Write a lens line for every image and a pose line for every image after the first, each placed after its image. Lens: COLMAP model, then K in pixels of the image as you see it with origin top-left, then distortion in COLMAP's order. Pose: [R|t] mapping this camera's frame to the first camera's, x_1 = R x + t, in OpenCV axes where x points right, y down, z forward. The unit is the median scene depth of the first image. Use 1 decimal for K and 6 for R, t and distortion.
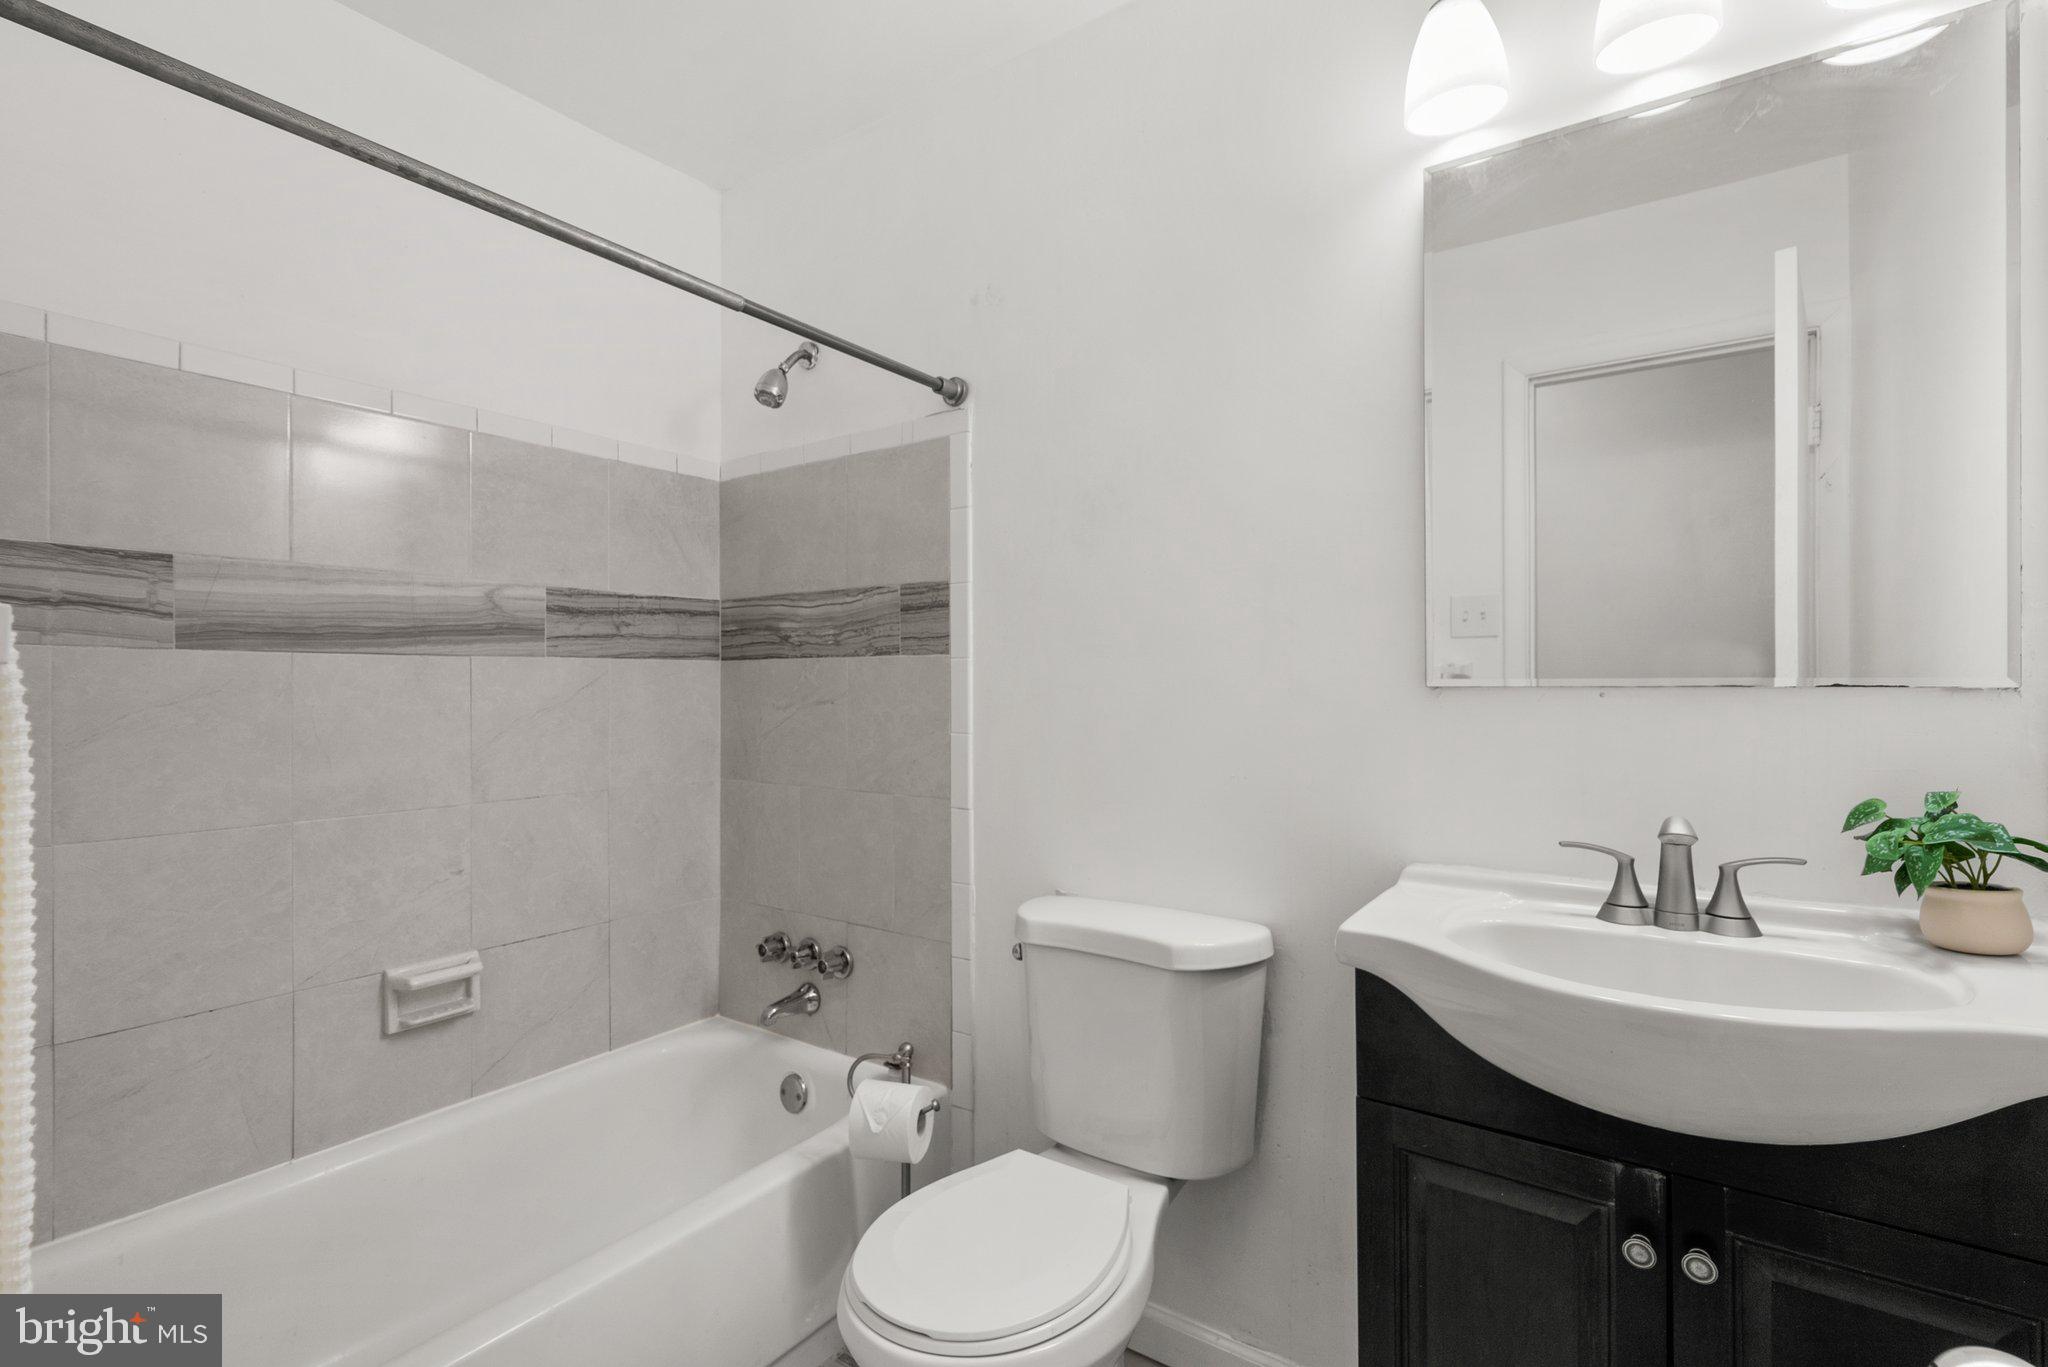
lens RADIAL K [[949.3, 0, 1047.8], [0, 949.3, 670.4], [0, 0, 1]] dist [0.002482, 0.001306]
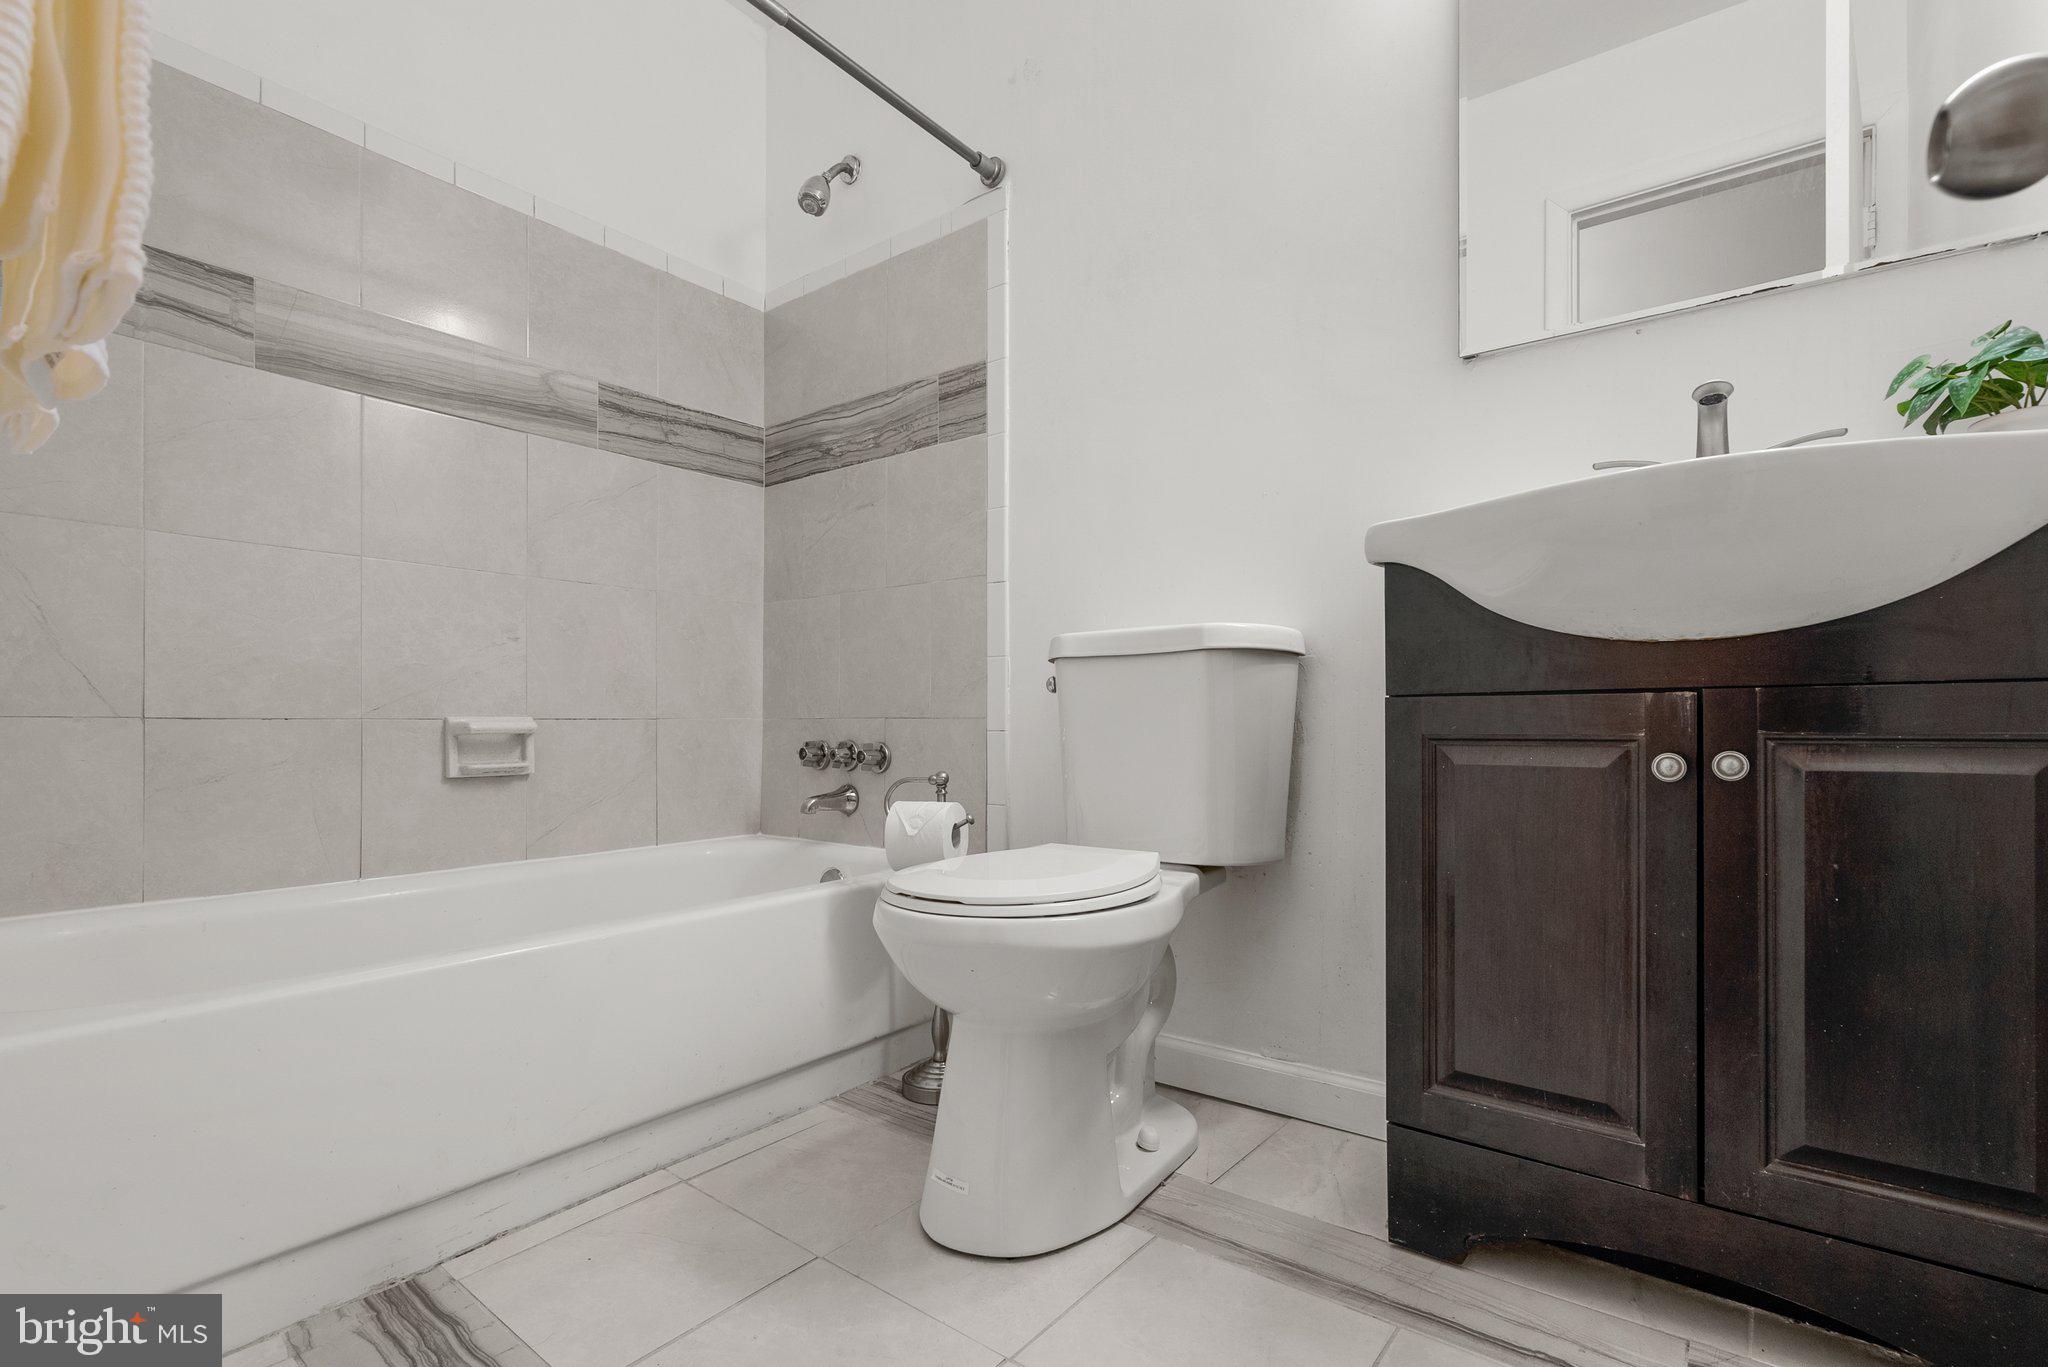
lens RADIAL K [[949.3, 0, 1046.7], [0, 949.3, 738.4], [0, 0, 1]] dist [0.002482, 0.001306]
pose [[0.999112, 0.004042, -0.041949, 0.005404], [-0.004198, 0.999985, -0.003612, 0.318999], [0.041934, 0.003785, 0.999113, -0.013806]]
